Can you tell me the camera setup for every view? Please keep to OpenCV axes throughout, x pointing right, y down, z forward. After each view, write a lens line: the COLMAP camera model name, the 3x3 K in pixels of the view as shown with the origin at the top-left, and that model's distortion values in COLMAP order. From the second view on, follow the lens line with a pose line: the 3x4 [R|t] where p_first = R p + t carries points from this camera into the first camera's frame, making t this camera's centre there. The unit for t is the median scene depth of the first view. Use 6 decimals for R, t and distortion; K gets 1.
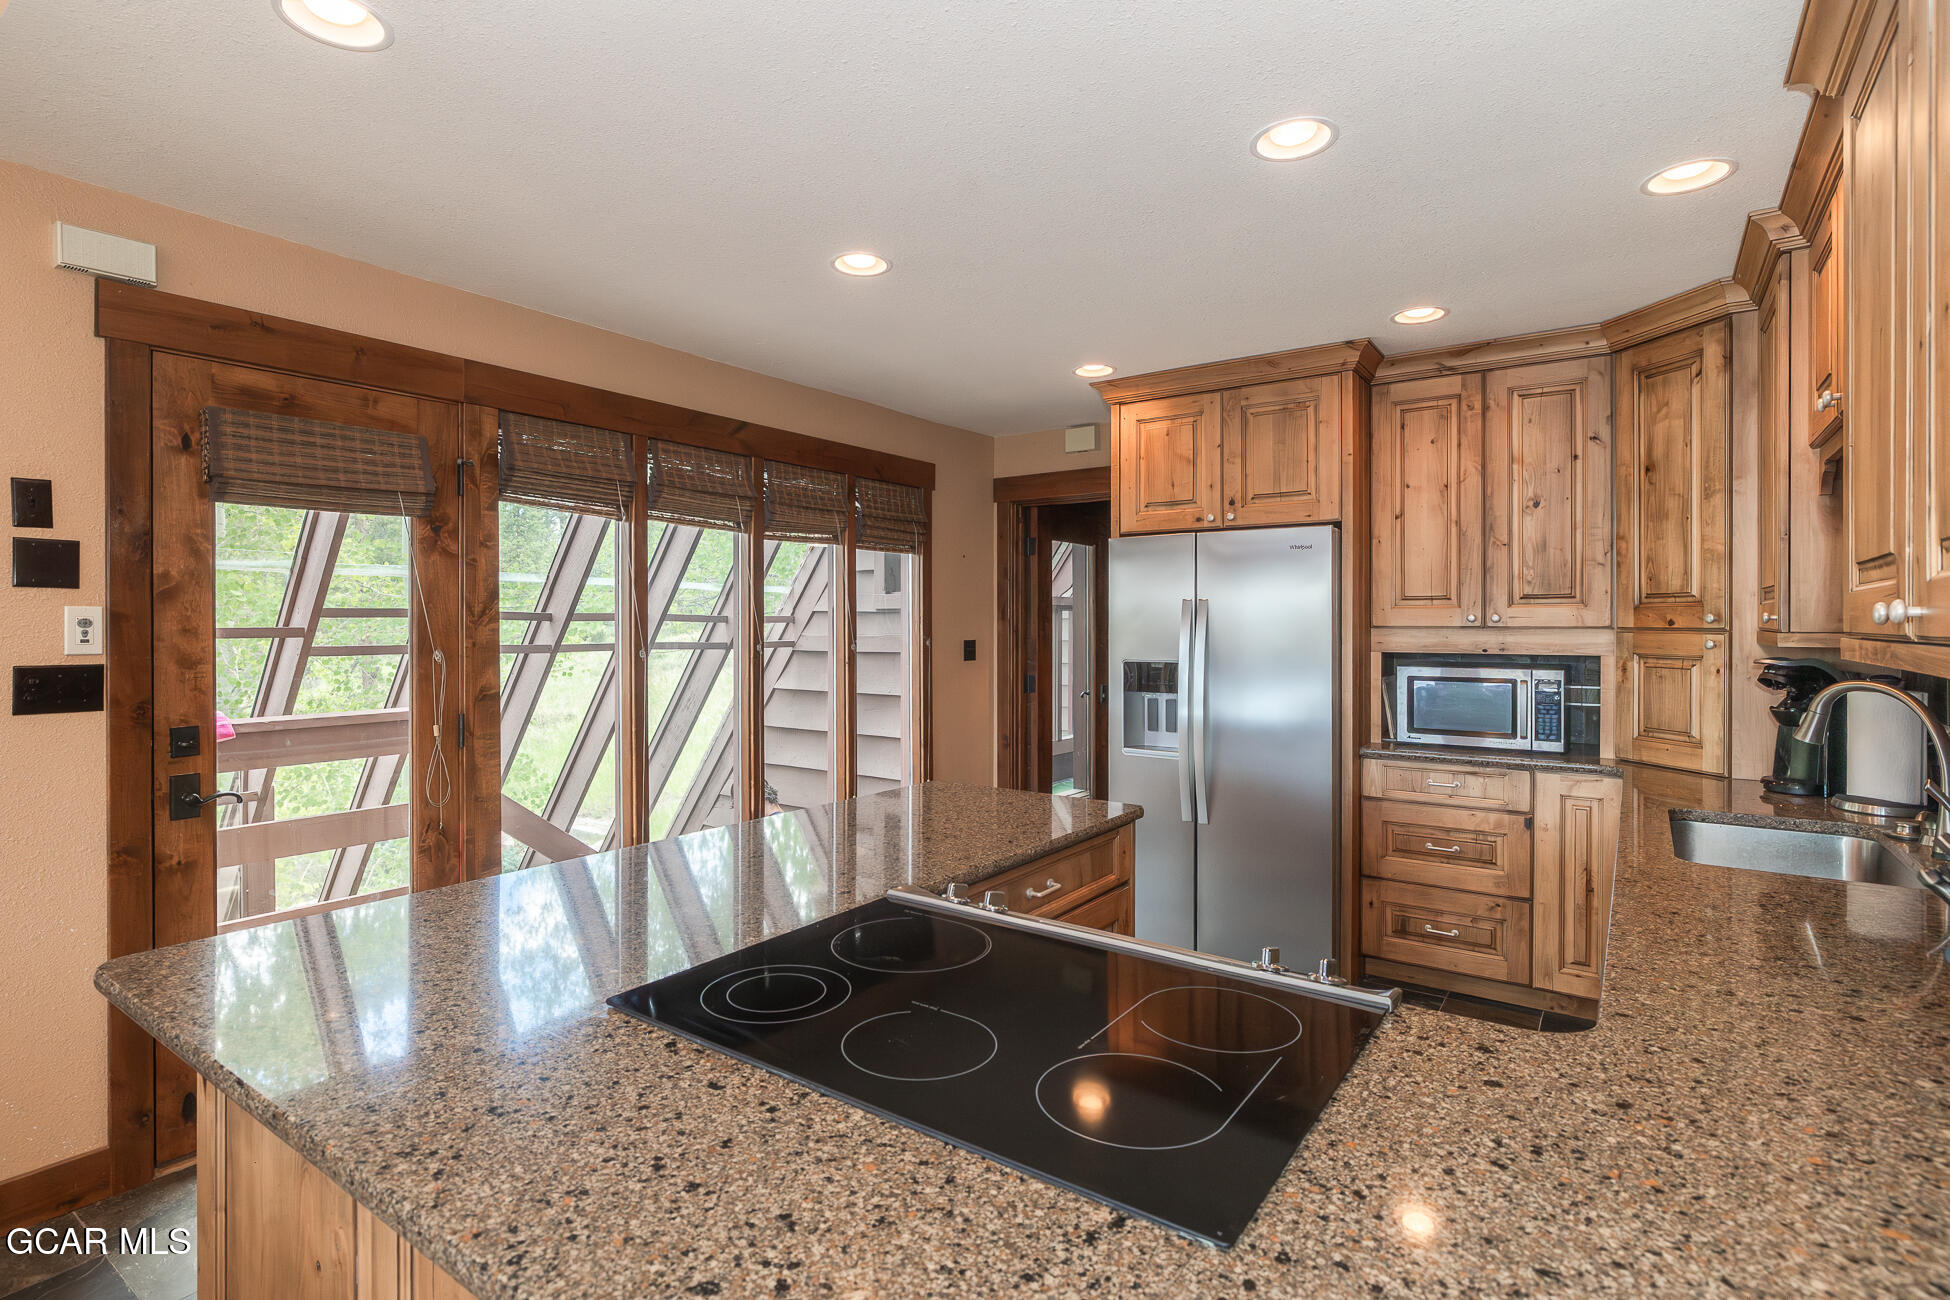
lens RADIAL K [[968.0, 0, 956.2], [0, 968.0, 624.8], [0, 0, 1]] dist [0.015662, 0.001719]
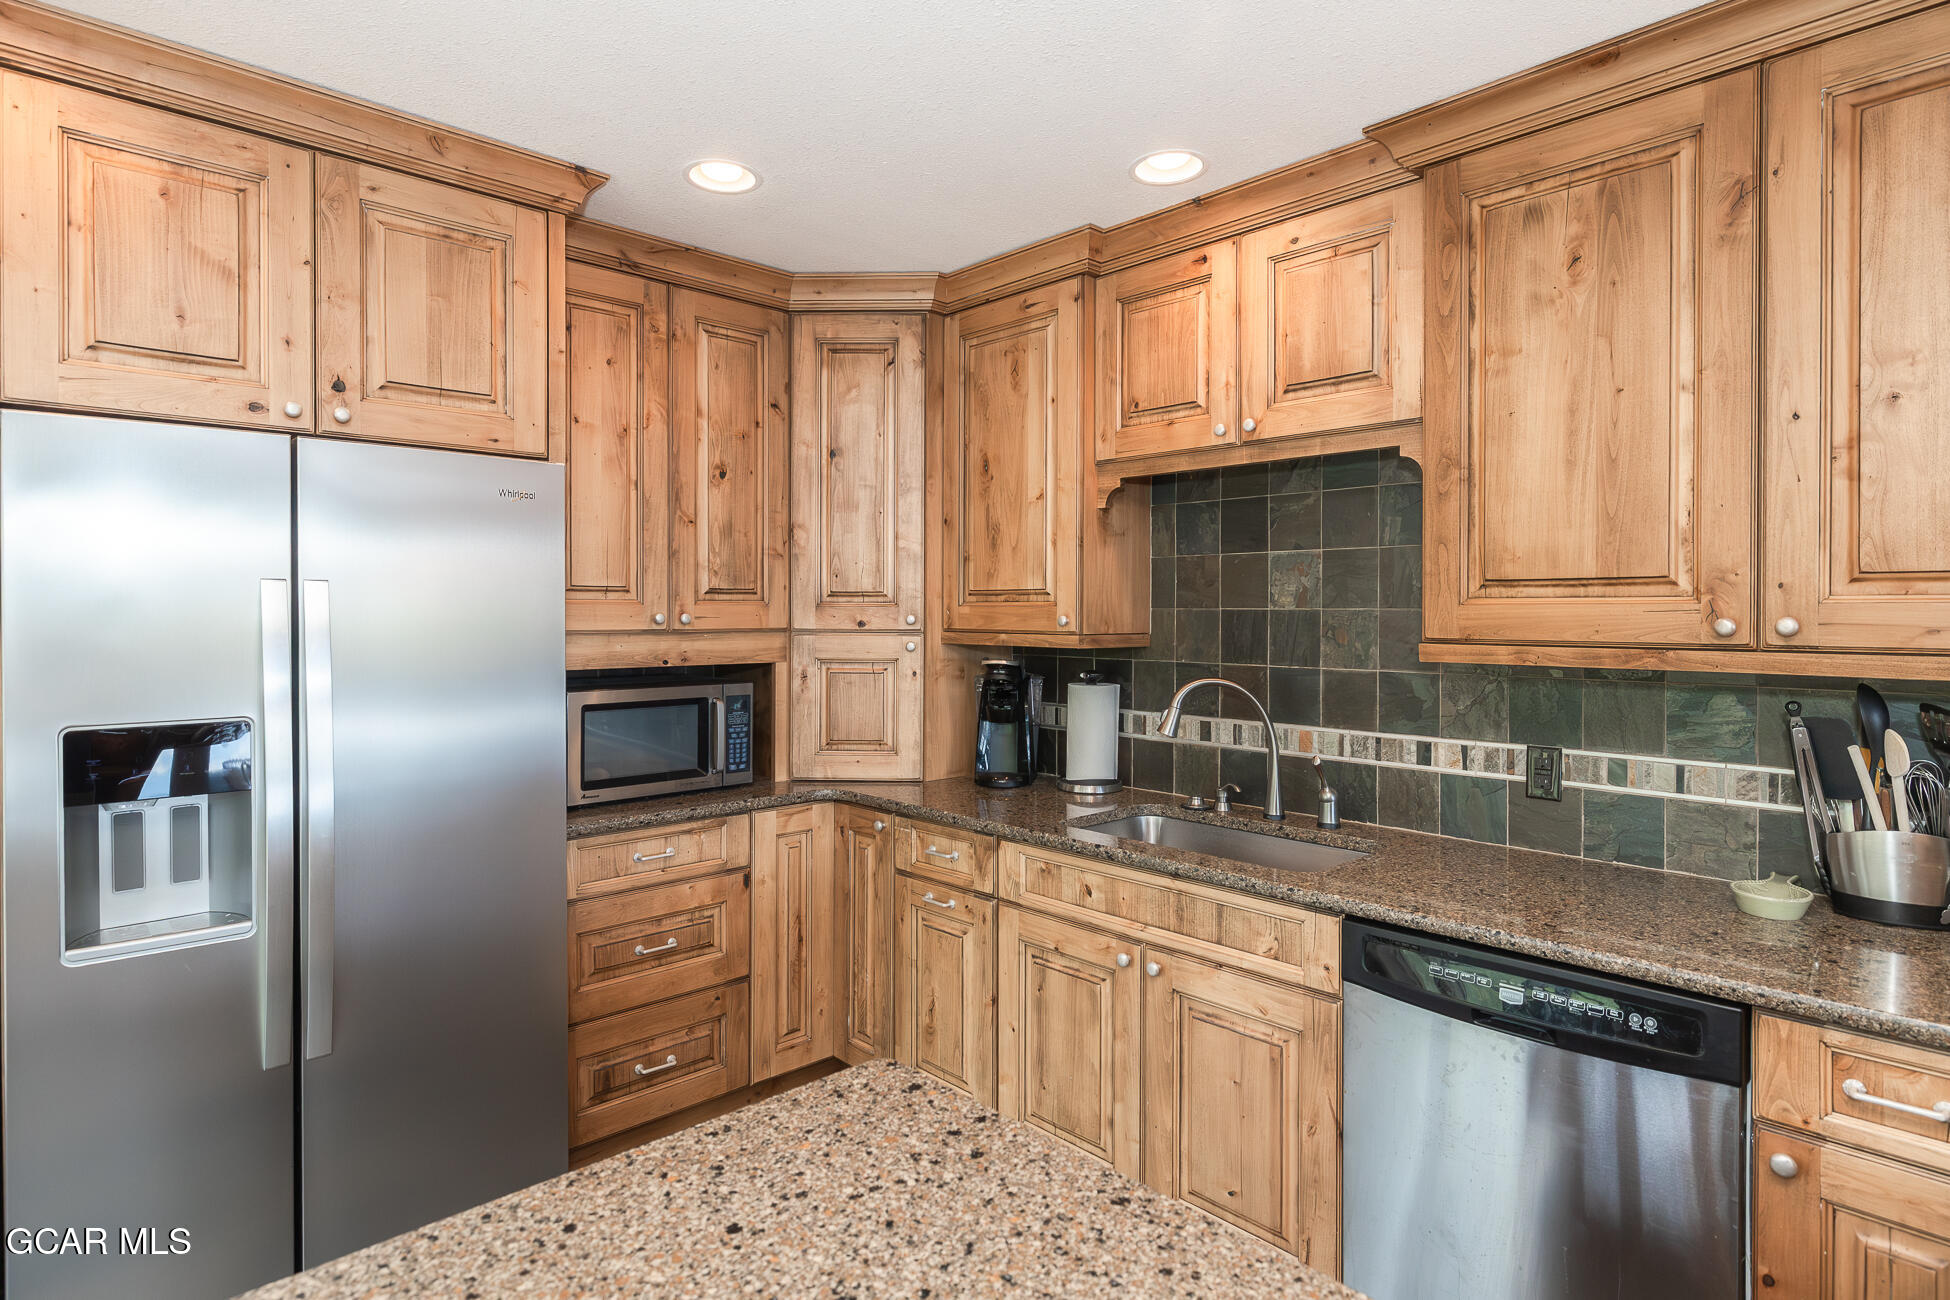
lens RADIAL K [[1042.8, 0, 981.0], [0, 1042.8, 620.4], [0, 0, 1]] dist [0.006394, -0.001387]
pose [[0.196682, -0.007420, 0.980439, -0.191641], [0.000214, 0.999972, 0.007525, -0.011729], [-0.980467, -0.001270, 0.196678, 0.621999]]
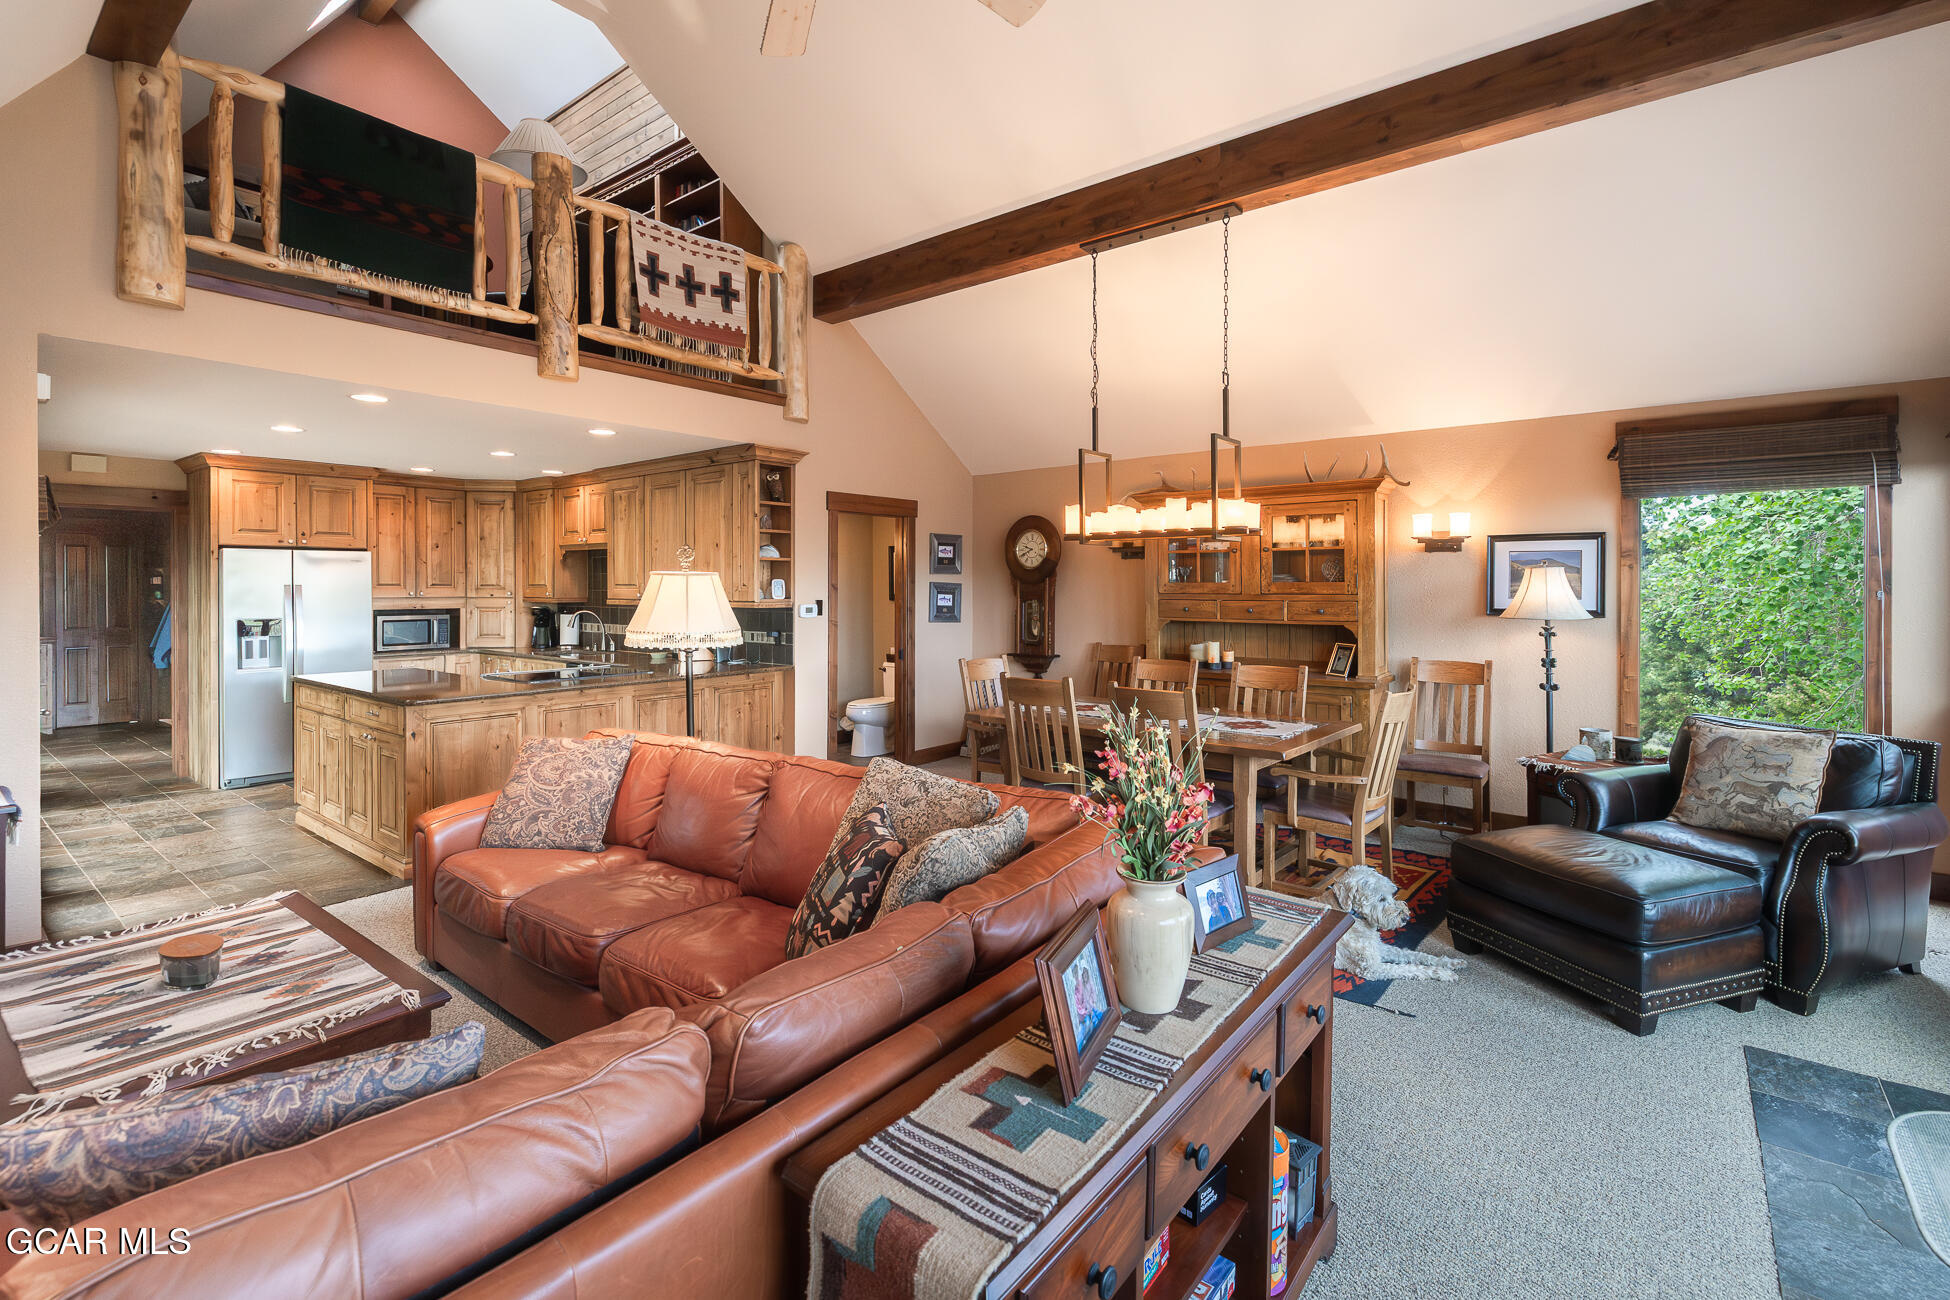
lens RADIAL K [[859.3, 0, 992.9], [0, 859.3, 591.8], [0, 0, 1]] dist [0.003913, 0.001531]
pose [[0.038821, -0.007544, 0.999218, -1.479308], [0.002547, 0.999969, 0.007451, -0.023812], [-0.999243, 0.002256, 0.038840, -0.460367]]
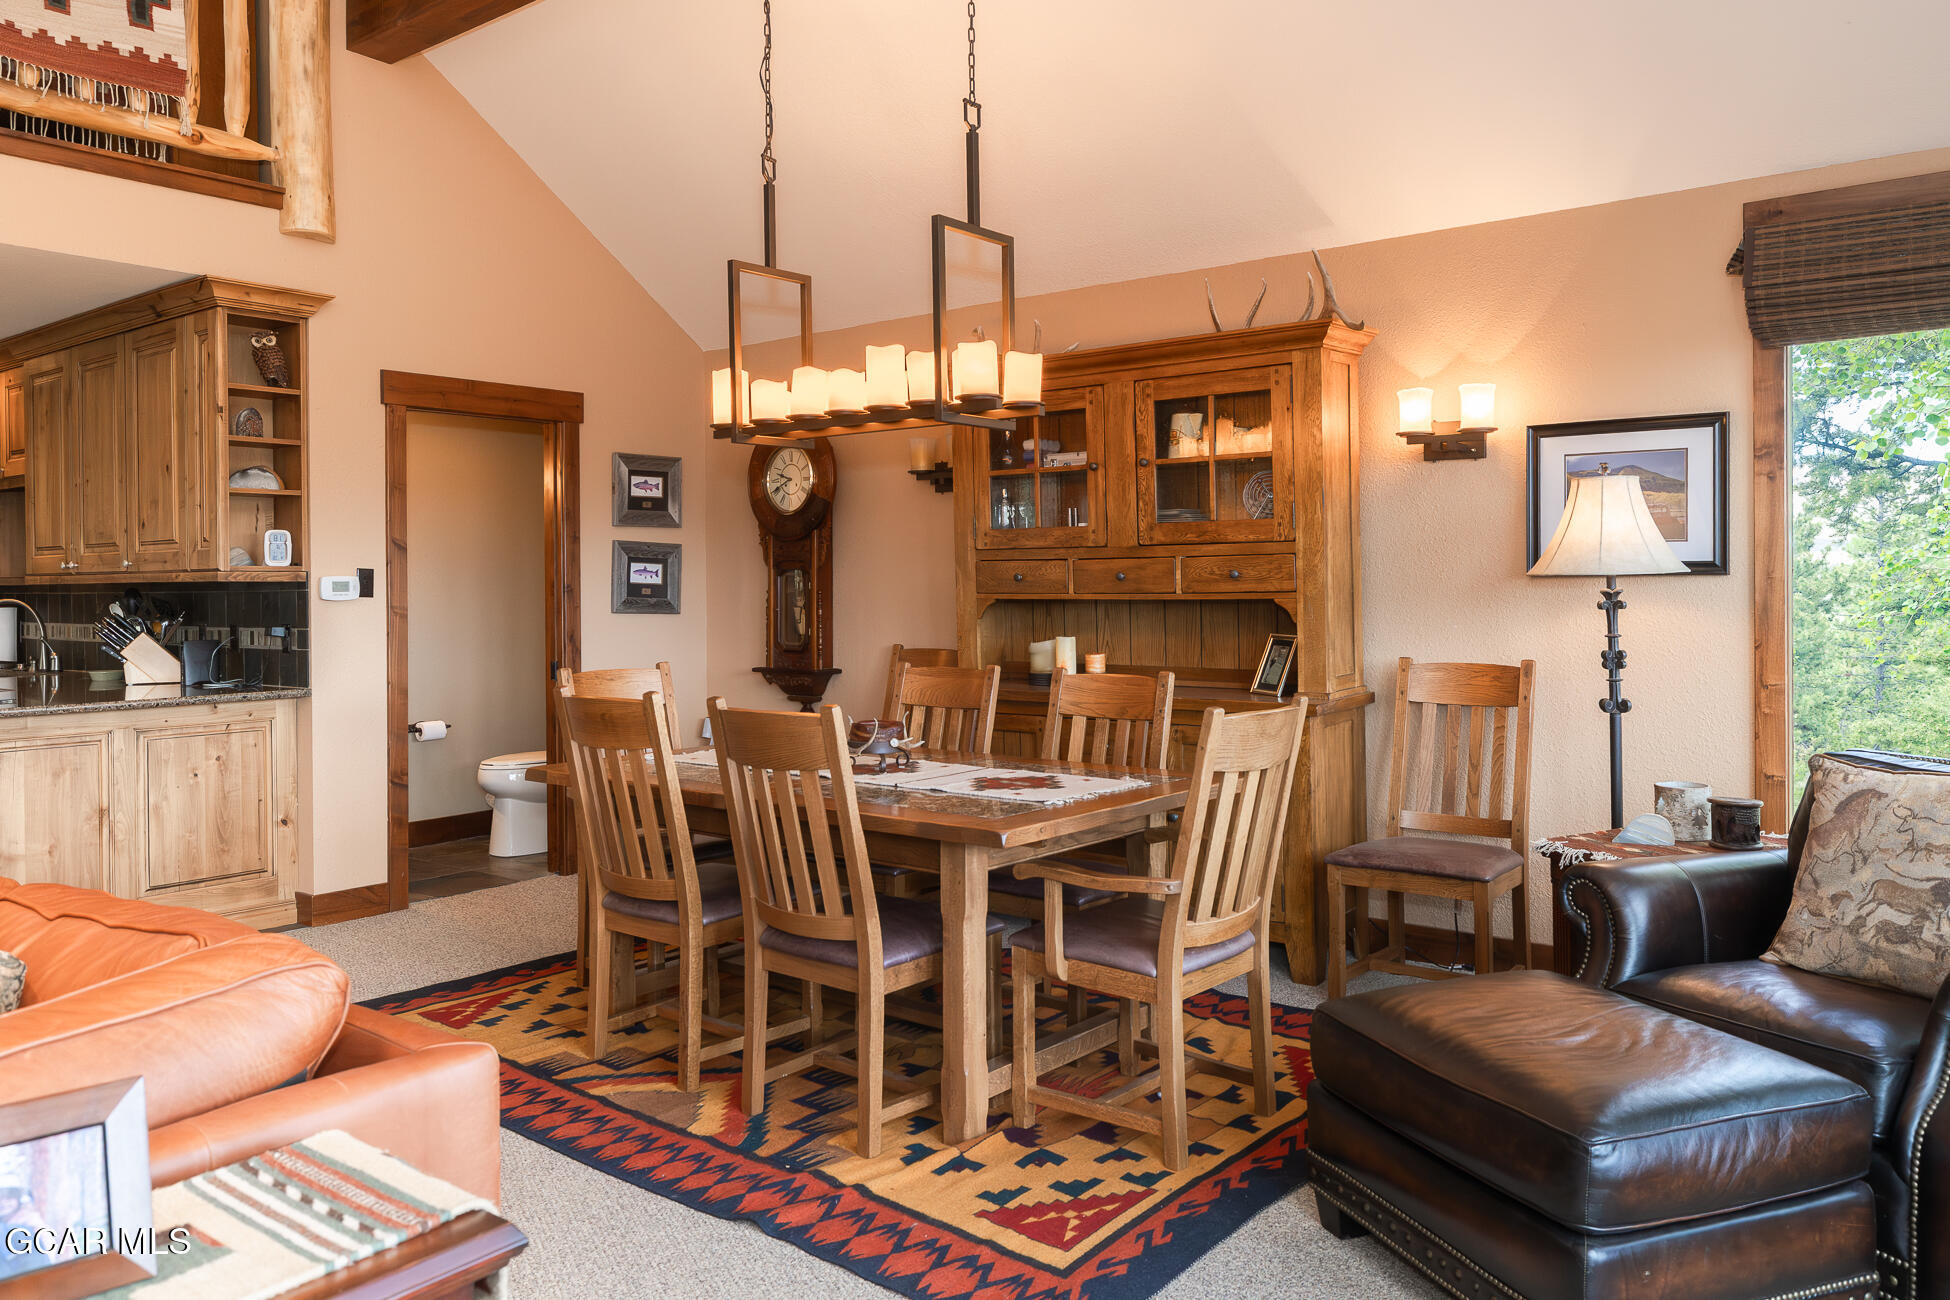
lens RADIAL K [[1376.6, 0, 996.0], [0, 1376.6, 609.1], [0, 0, 1]] dist [-0.003461, 0.011374]
pose [[0.032556, -0.018570, 0.999297, -1.258102], [0.010707, 0.999776, 0.018230, 0.029119], [-0.999413, 0.010106, 0.032748, -0.789676]]
